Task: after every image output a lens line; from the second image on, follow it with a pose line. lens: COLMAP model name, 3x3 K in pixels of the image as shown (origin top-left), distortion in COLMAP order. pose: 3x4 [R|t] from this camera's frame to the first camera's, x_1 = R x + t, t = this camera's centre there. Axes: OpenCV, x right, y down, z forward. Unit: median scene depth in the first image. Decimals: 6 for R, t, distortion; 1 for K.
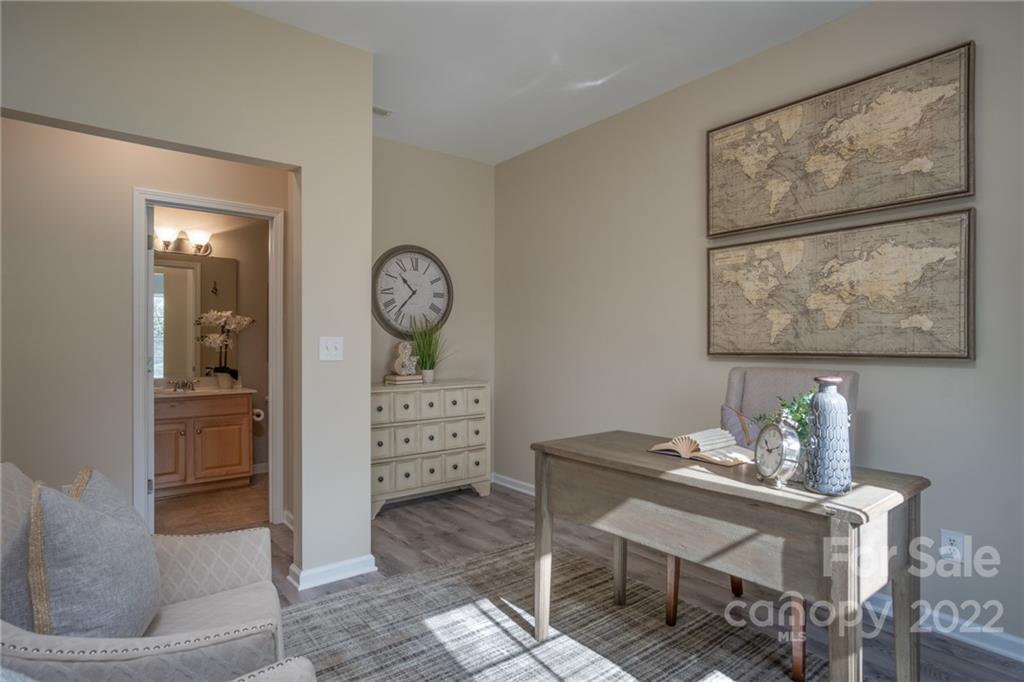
lens RADIAL K [[547.0, 0, 515.4], [0, 547.0, 343.4], [0, 0, 1]] dist [-0.008265, 0.003631]
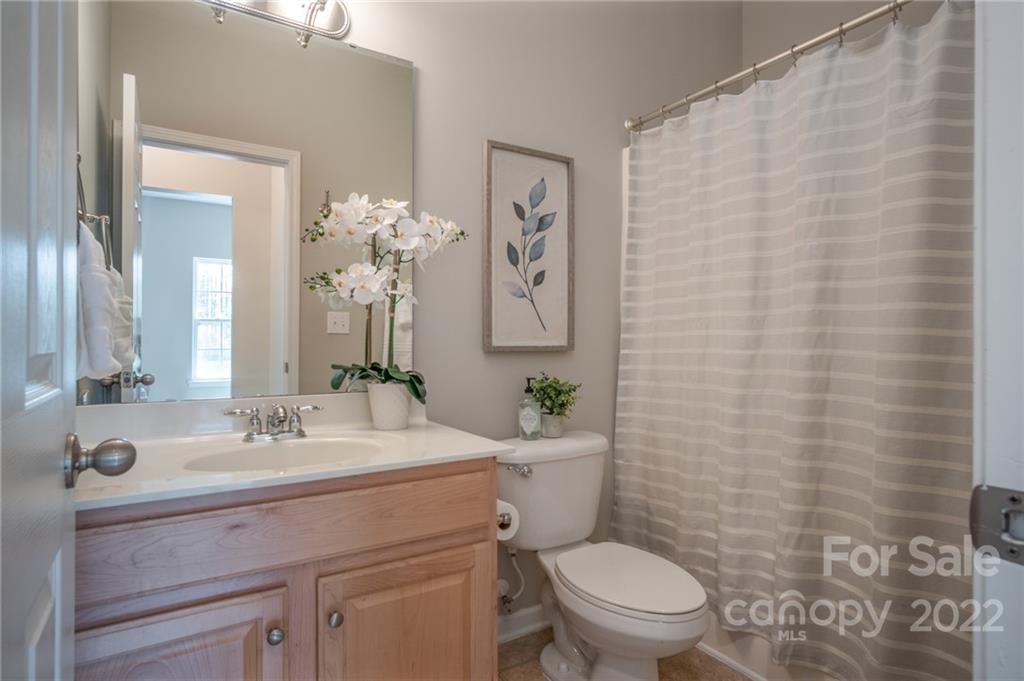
lens RADIAL K [[547.0, 0, 508.8], [0, 547.0, 341.2], [0, 0, 1]] dist [-0.008265, 0.003631]
pose [[0.993859, 0.009047, -0.110284, -0.422986], [-0.009894, 0.999926, -0.007131, 0.030721], [0.110211, 0.008178, 0.993875, 0.676097]]
